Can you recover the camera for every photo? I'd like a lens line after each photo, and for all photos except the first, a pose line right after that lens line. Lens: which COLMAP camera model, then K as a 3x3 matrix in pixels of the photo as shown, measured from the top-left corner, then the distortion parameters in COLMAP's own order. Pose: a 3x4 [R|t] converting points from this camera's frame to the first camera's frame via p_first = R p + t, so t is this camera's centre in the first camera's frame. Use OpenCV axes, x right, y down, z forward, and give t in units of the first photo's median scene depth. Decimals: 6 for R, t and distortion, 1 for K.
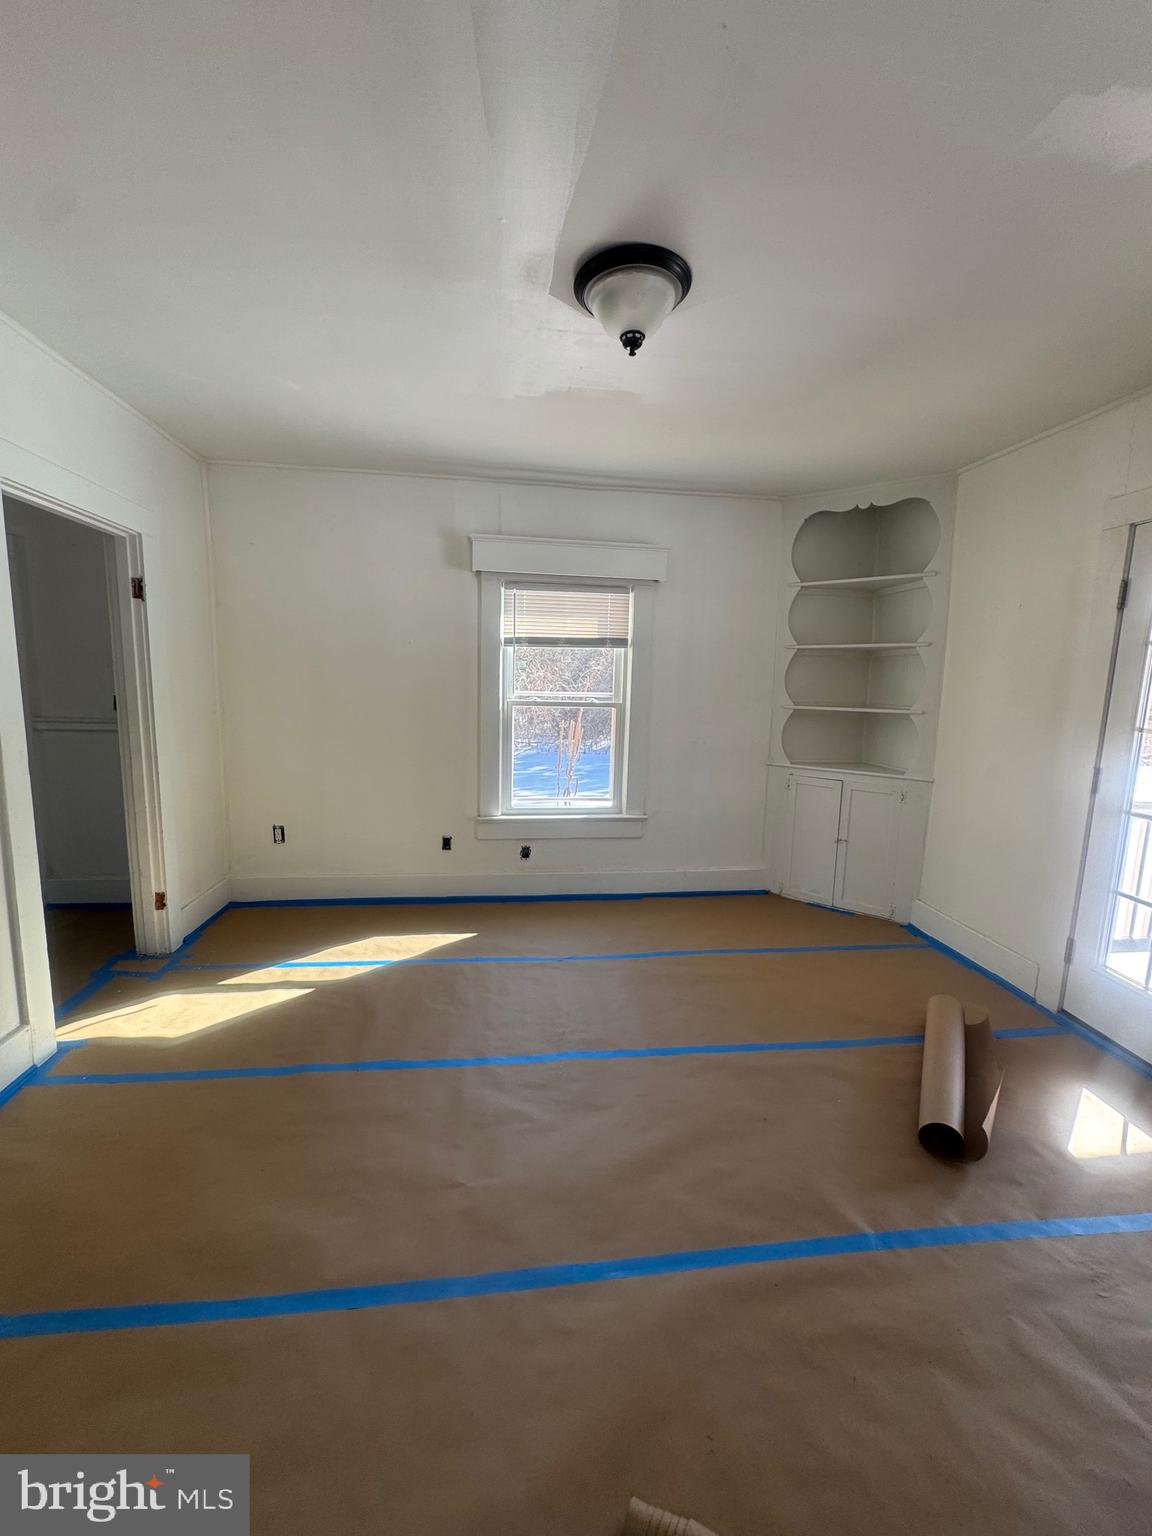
lens RADIAL K [[612.1, 0, 574.9], [0, 612.1, 769.7], [0, 0, 1]] dist [-0.003036, 0.000464]
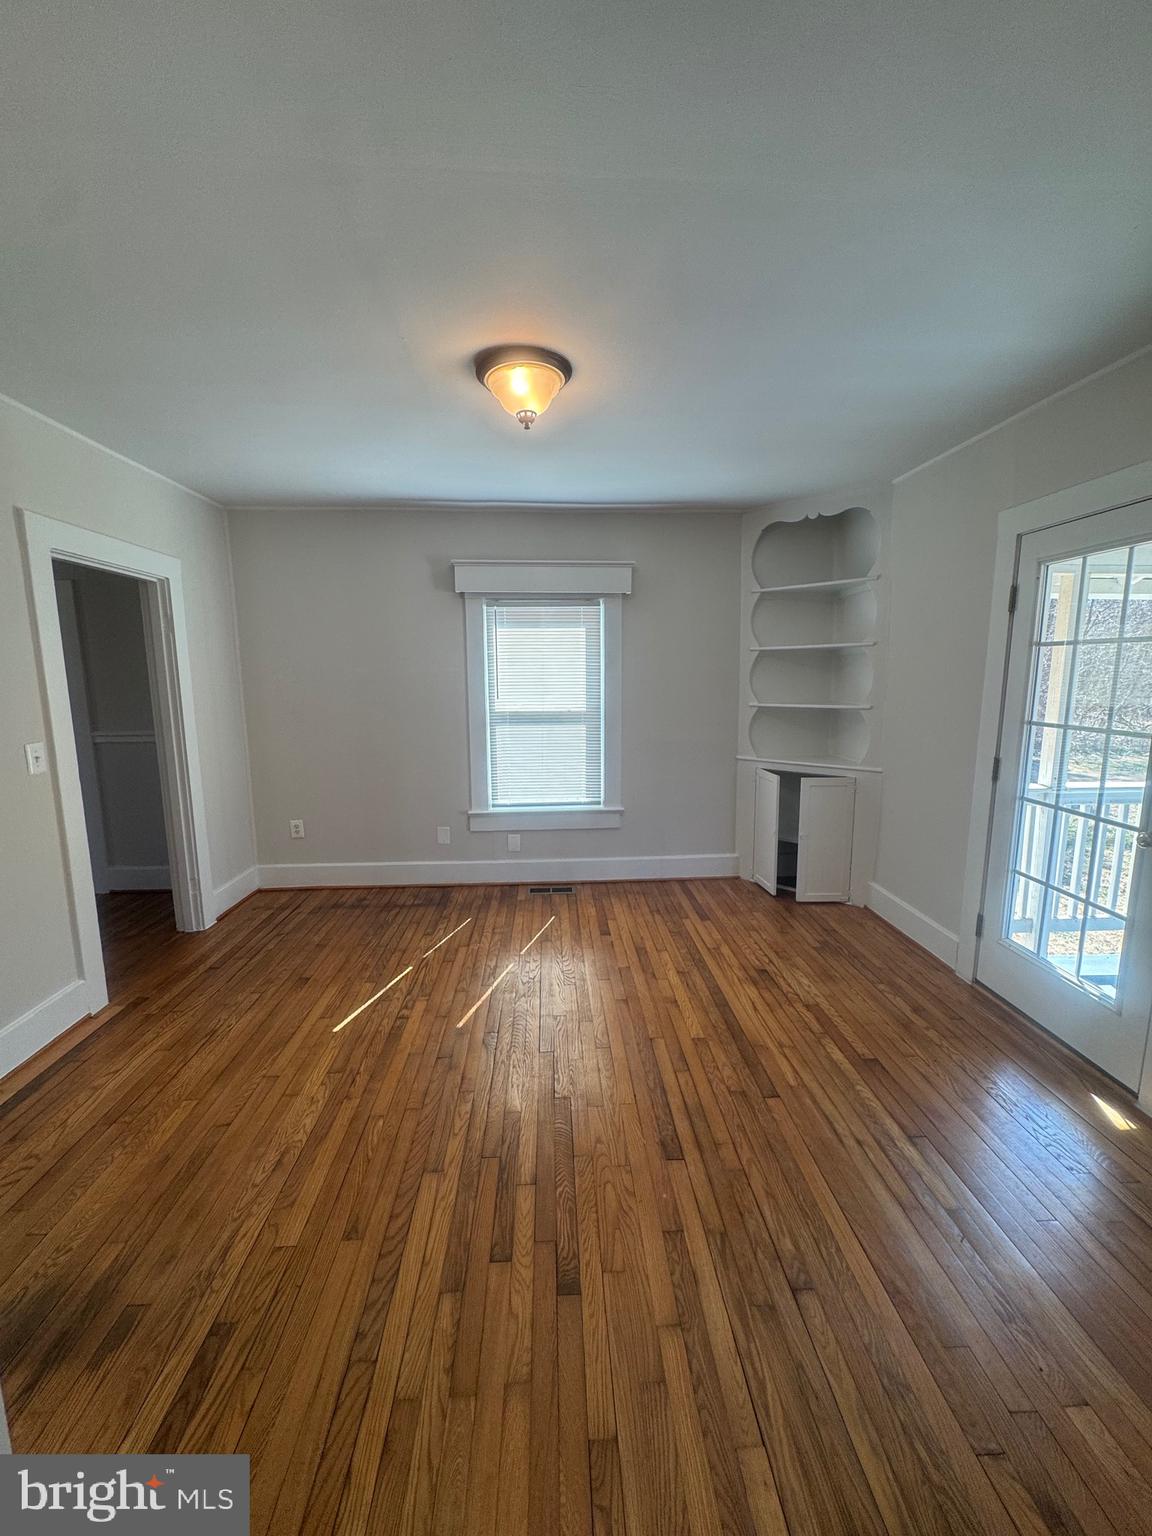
lens RADIAL K [[612.1, 0, 578.1], [0, 612.1, 766.4], [0, 0, 1]] dist [-0.003036, 0.000464]
pose [[0.997009, -0.021483, -0.074235, 0.136048], [0.021604, 0.999766, 0.000833, -0.003098], [0.074200, -0.002435, 0.997240, -0.104159]]
